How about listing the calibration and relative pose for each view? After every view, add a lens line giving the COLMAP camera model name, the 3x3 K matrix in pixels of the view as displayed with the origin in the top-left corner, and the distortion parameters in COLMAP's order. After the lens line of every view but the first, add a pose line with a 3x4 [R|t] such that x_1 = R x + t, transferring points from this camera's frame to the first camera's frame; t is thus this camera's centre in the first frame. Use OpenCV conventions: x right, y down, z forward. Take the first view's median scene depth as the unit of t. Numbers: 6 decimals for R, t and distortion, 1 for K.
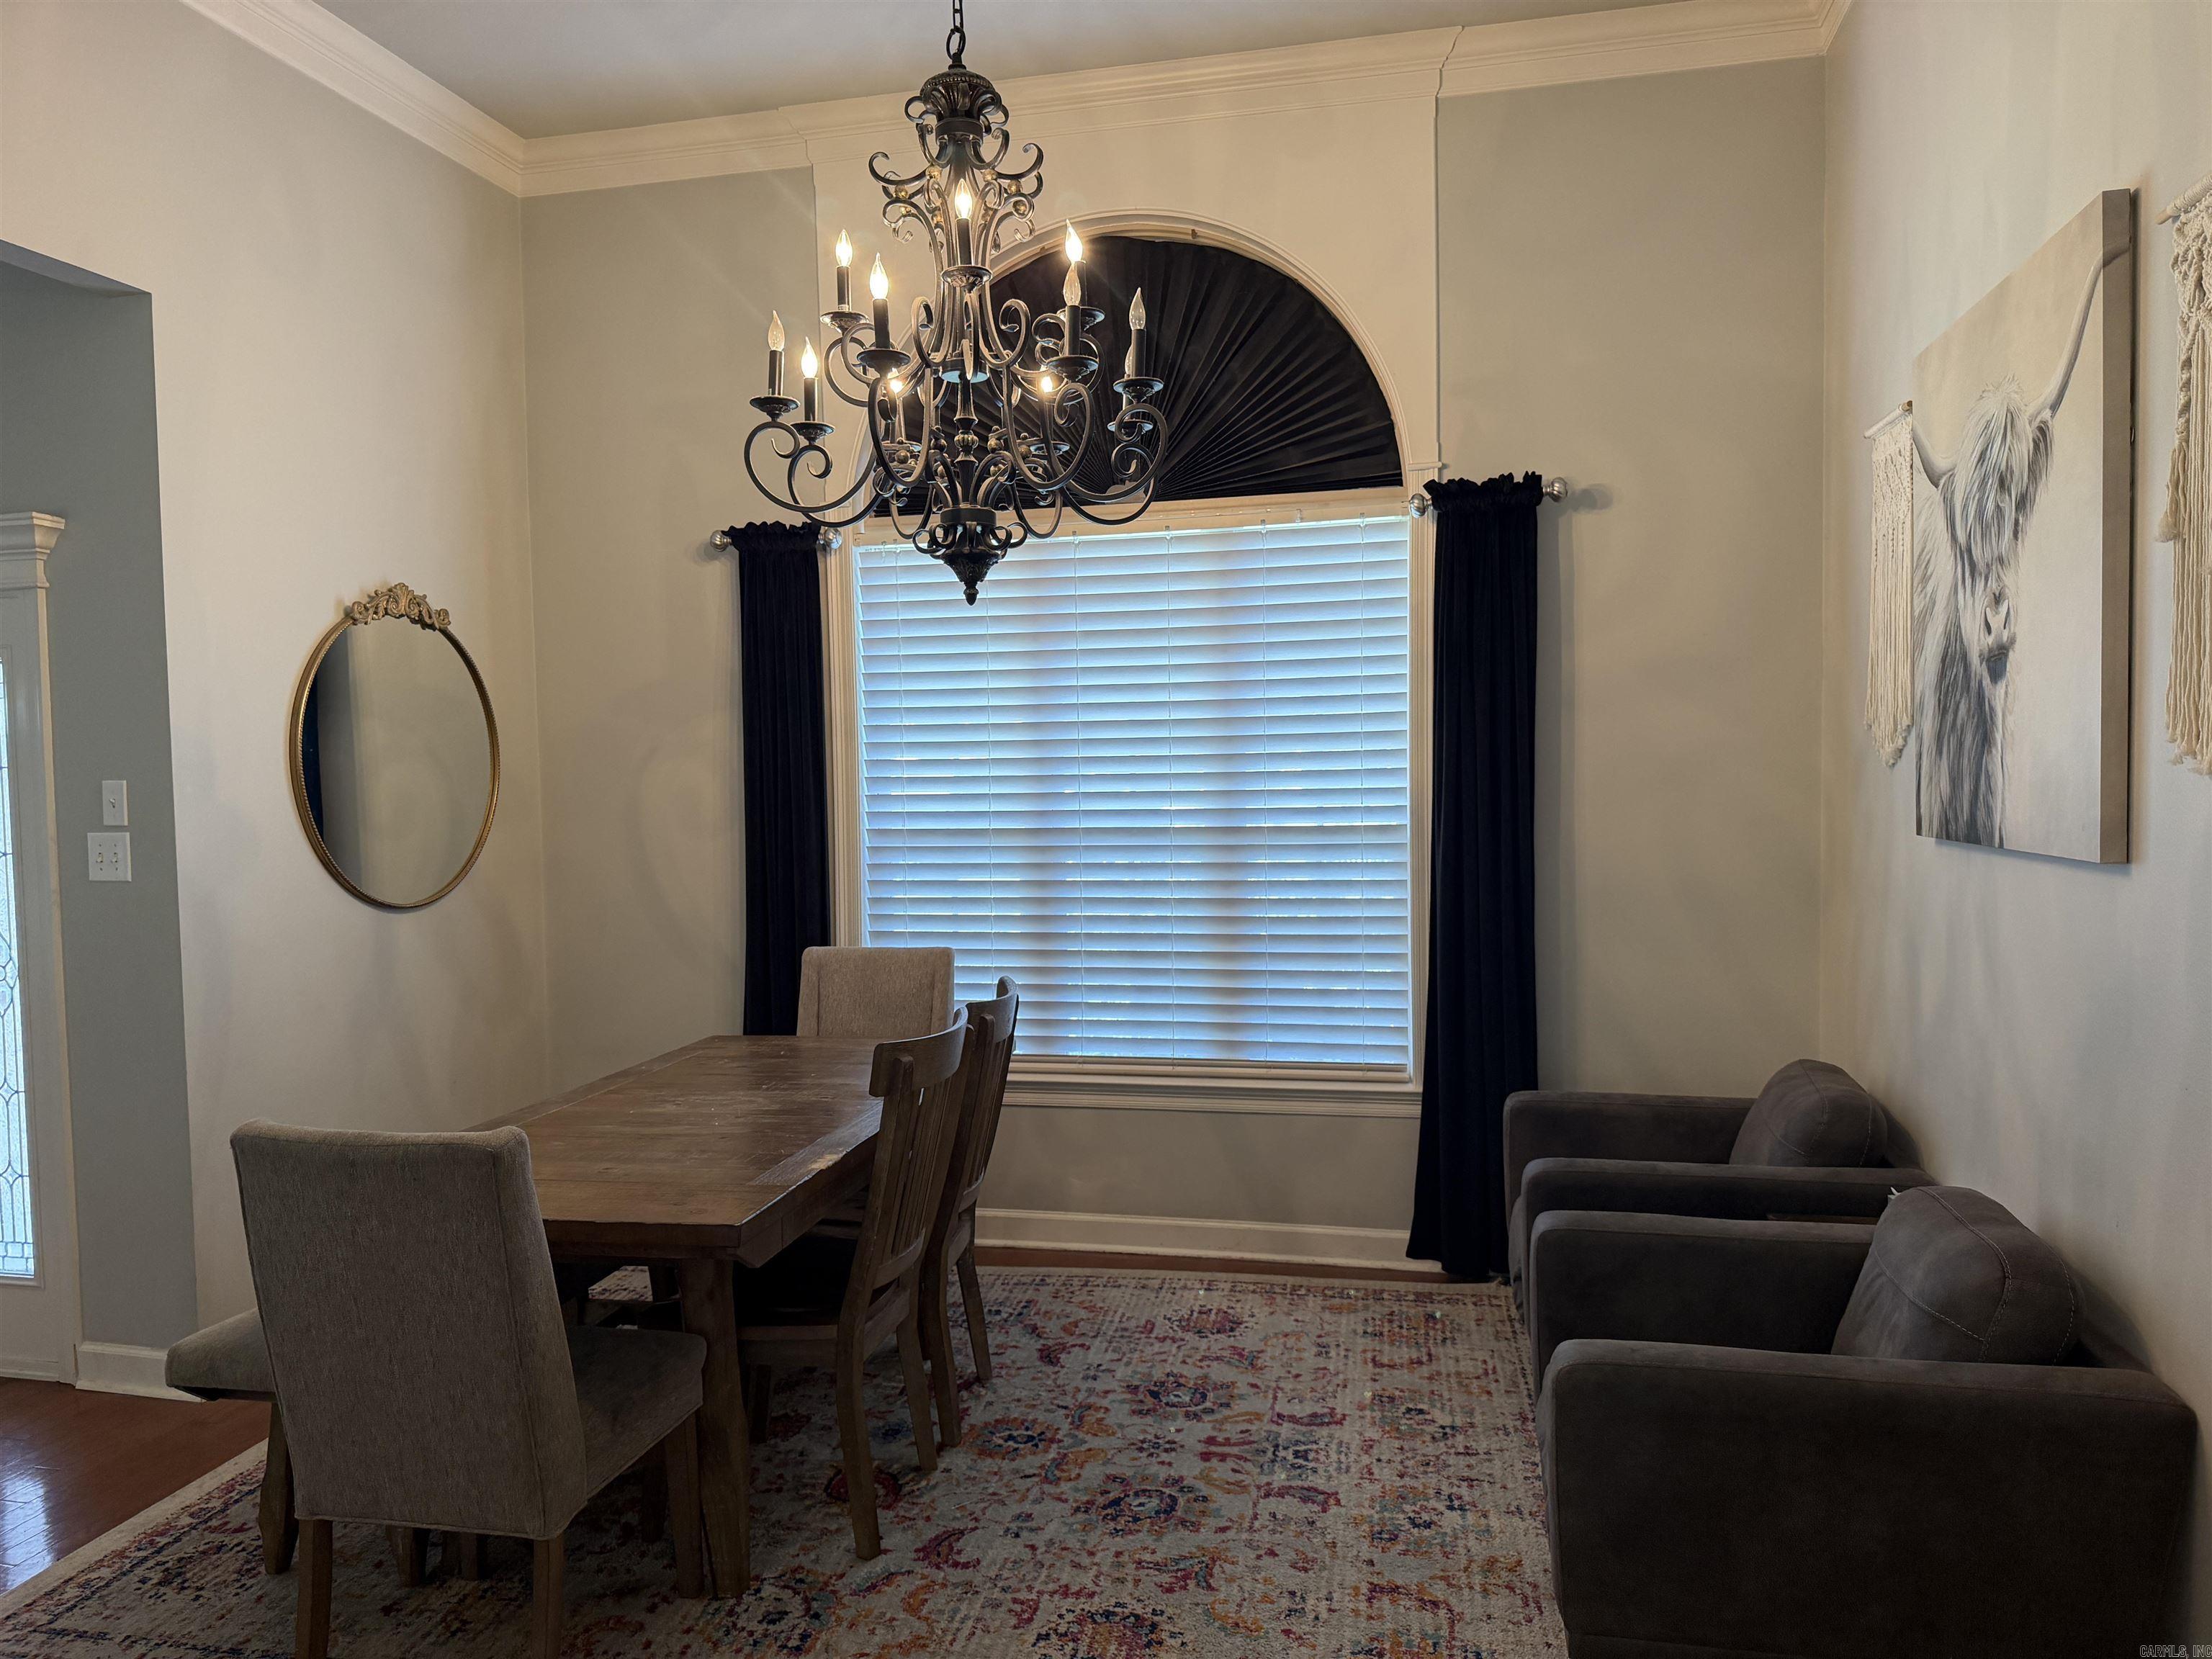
lens RADIAL K [[1543.1, 0, 1118.7], [0, 1543.1, 844.0], [0, 0, 1]] dist [0.060605, -0.077037]
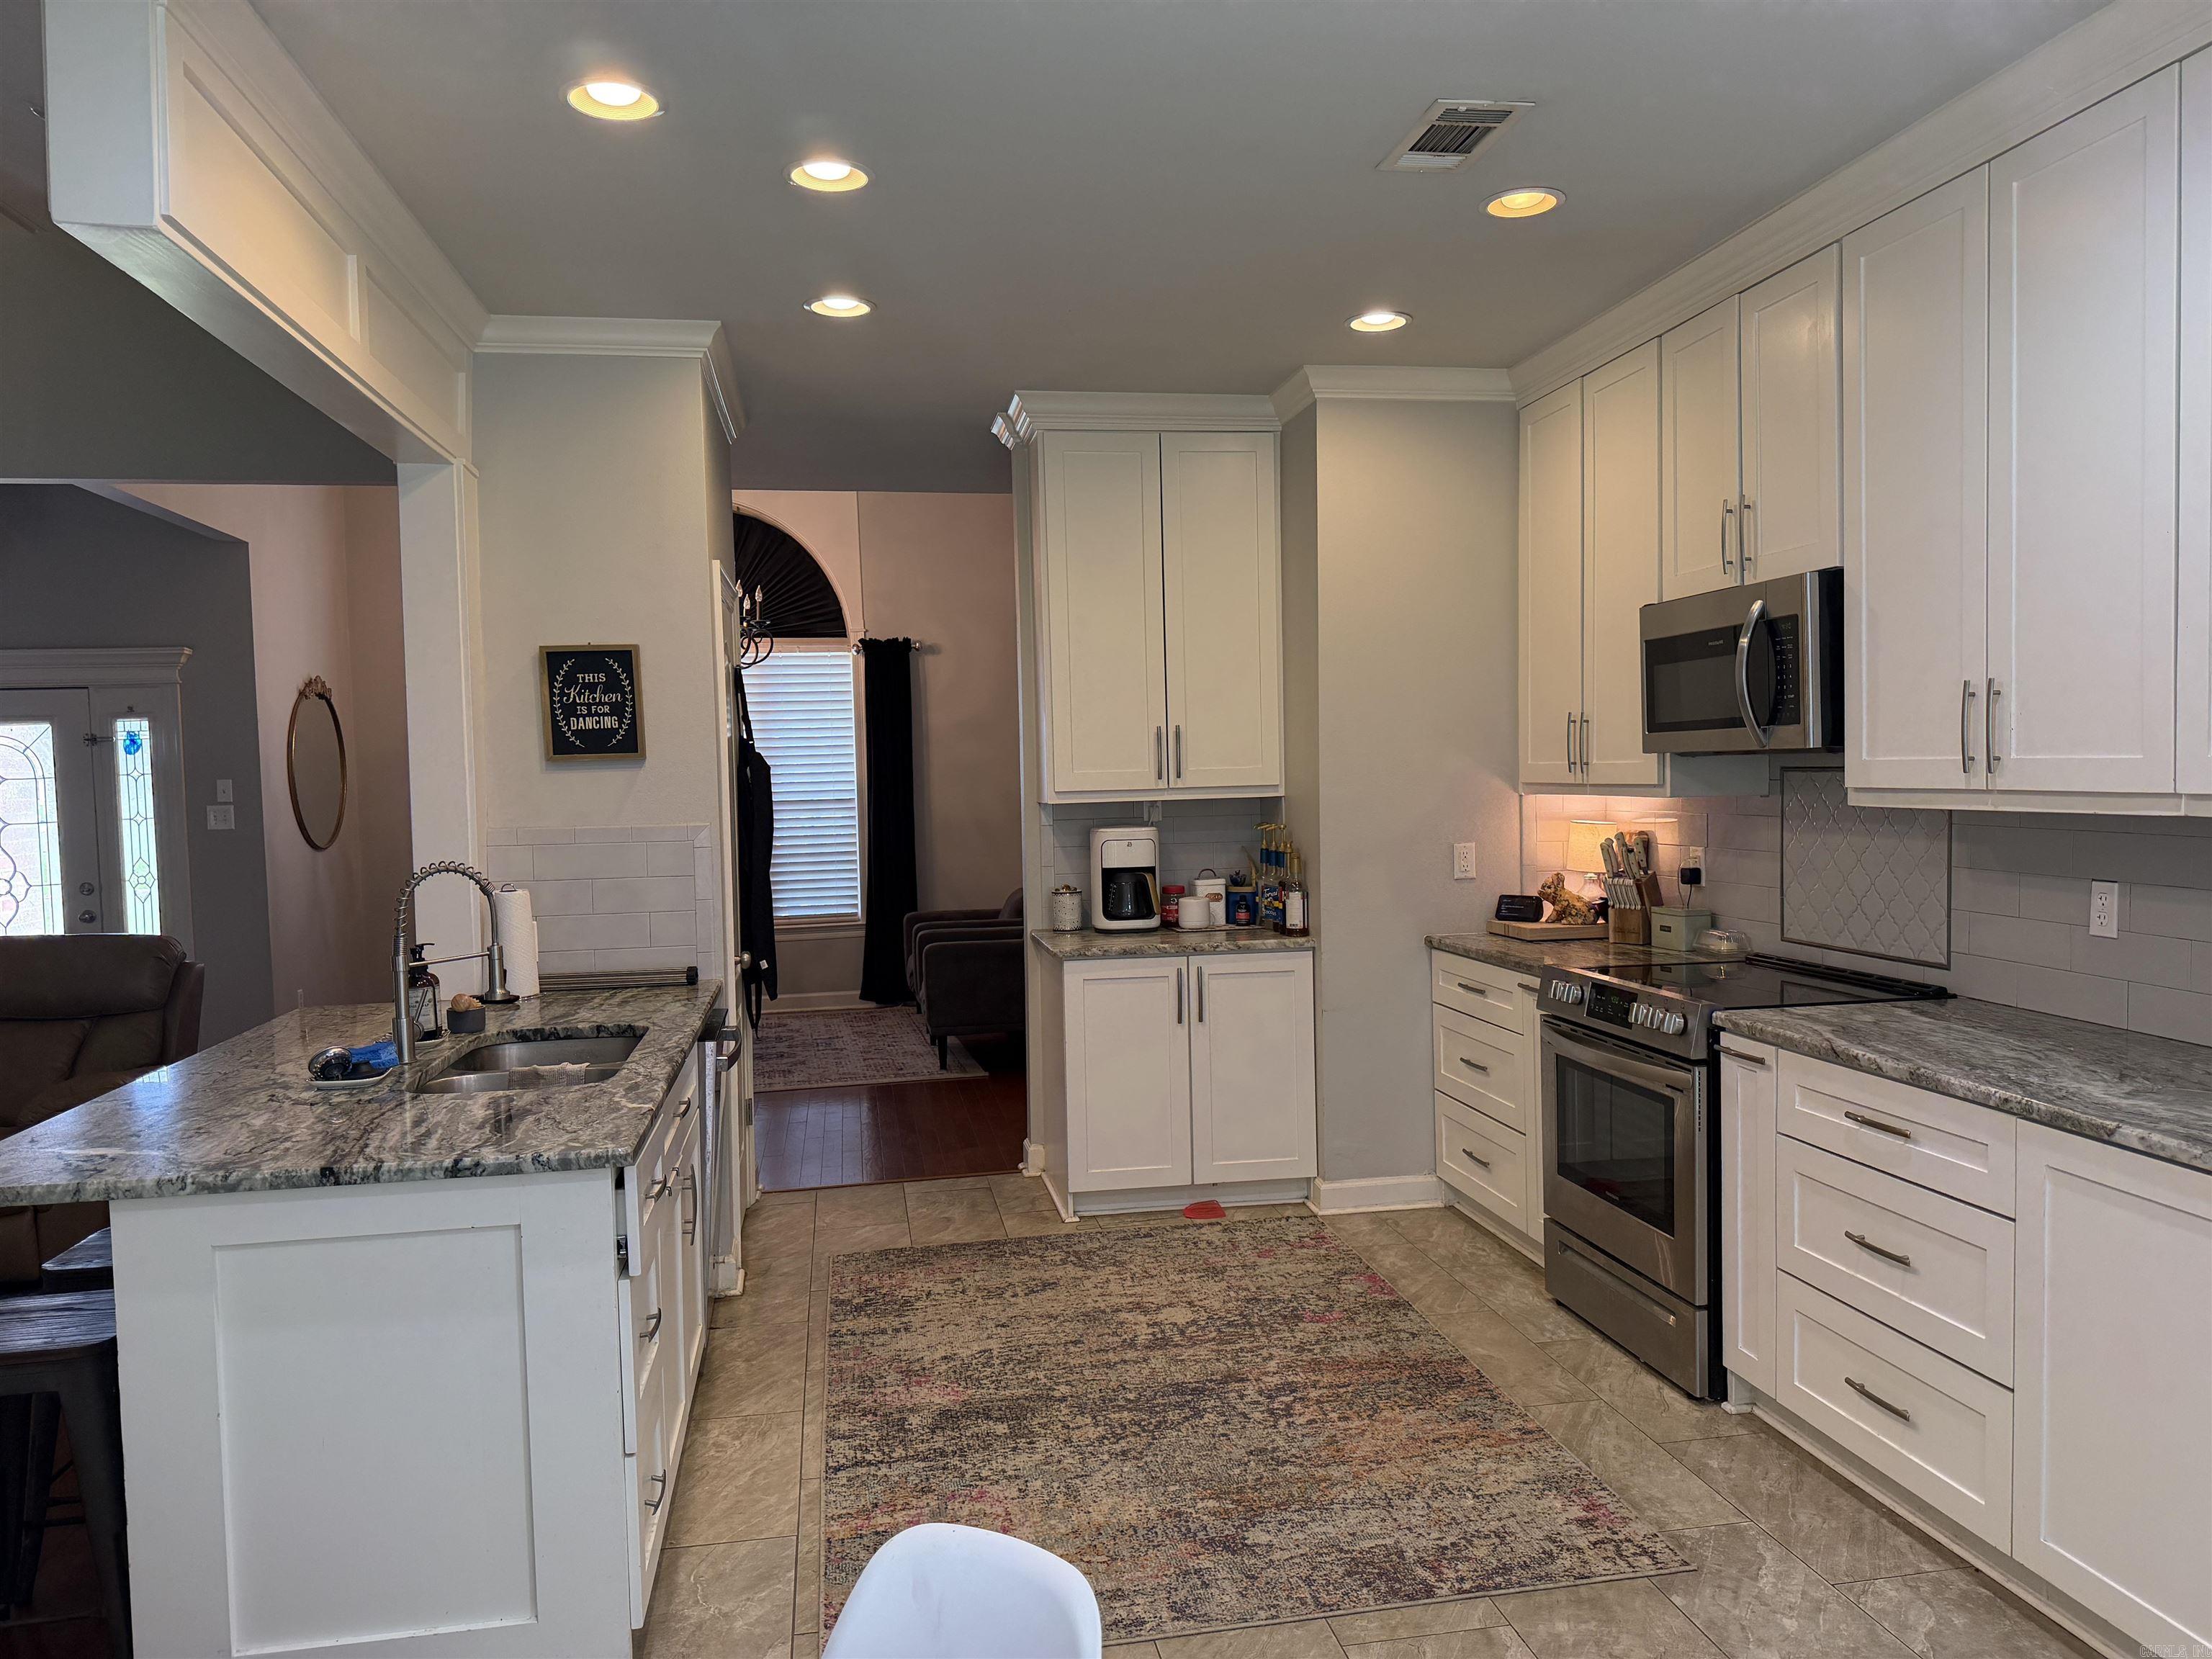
lens RADIAL K [[1543.1, 0, 1125.5], [0, 1543.1, 858.4], [0, 0, 1]] dist [0.060605, -0.077037]
pose [[0.920313, -0.027834, 0.390191, -0.306399], [0.028961, 0.999576, 0.002995, 0.075436], [-0.390109, 0.008544, 0.920729, -1.114765]]
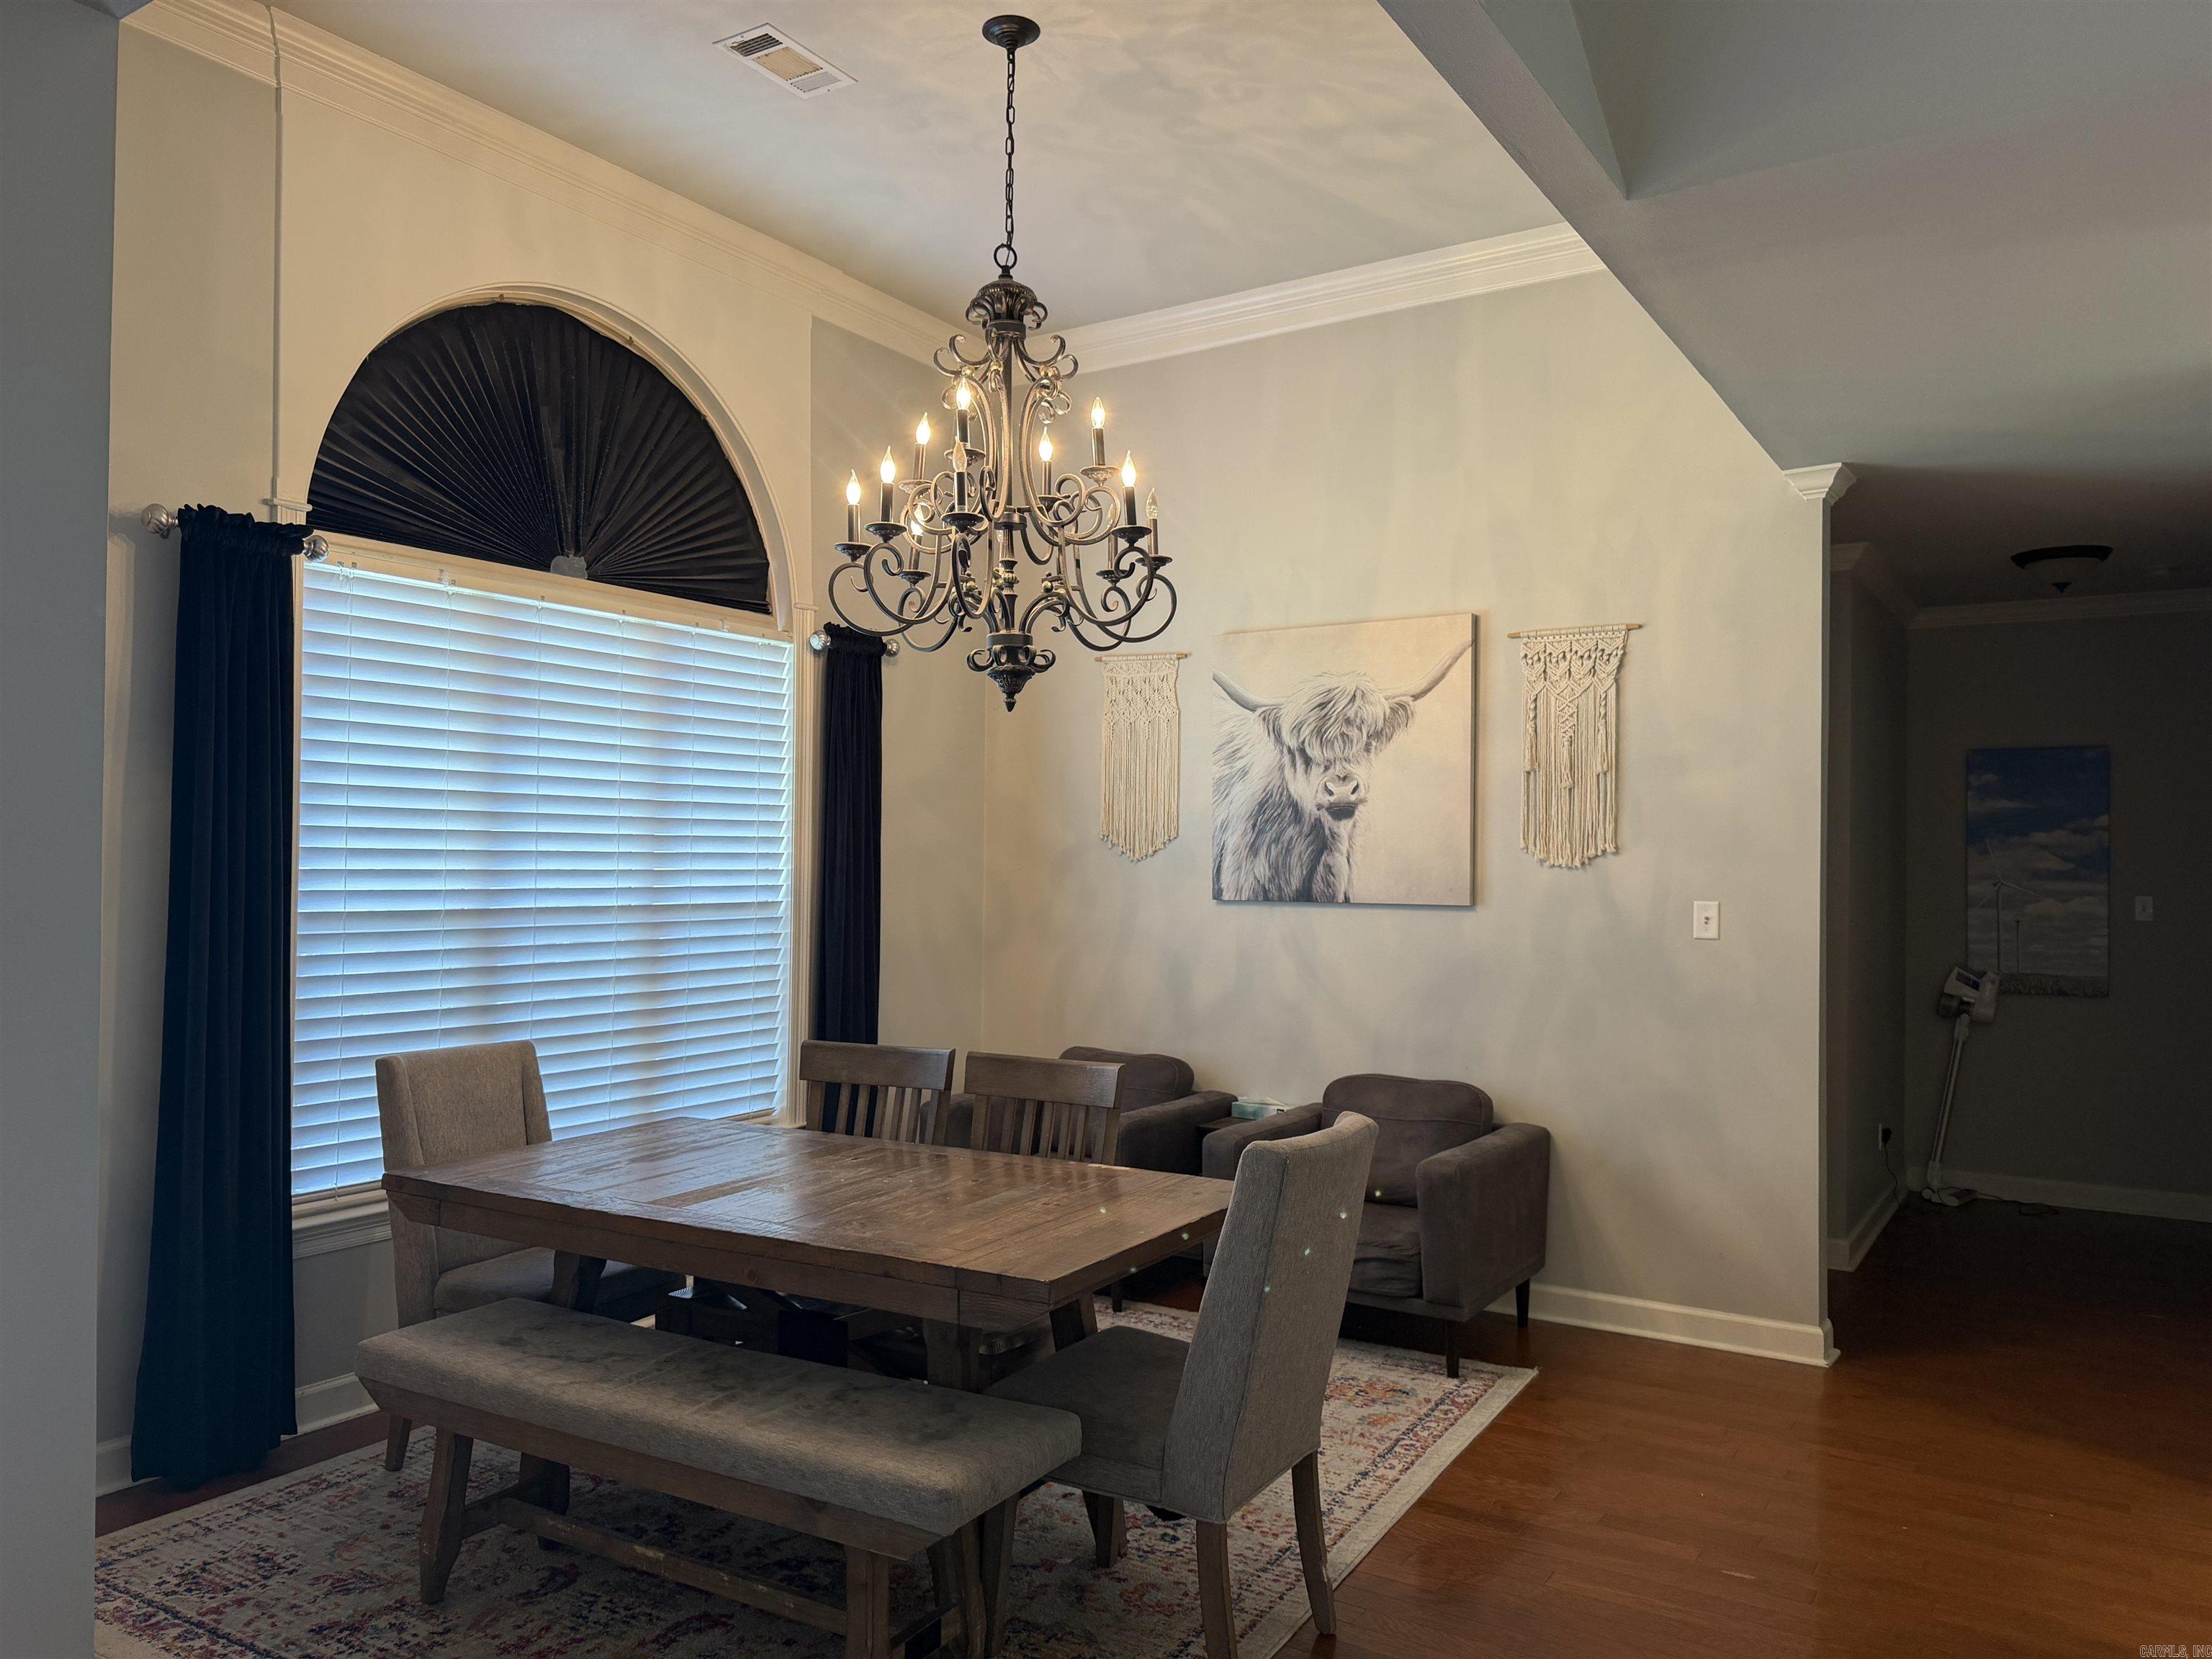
lens RADIAL K [[1543.1, 0, 1098.6], [0, 1543.1, 849.2], [0, 0, 1]] dist [0.060605, -0.077037]
pose [[0.355667, 0.028391, 0.934182, -0.858293], [0.028979, 0.998723, -0.041386, 0.003769], [-0.934164, 0.041792, 0.354390, 0.365019]]
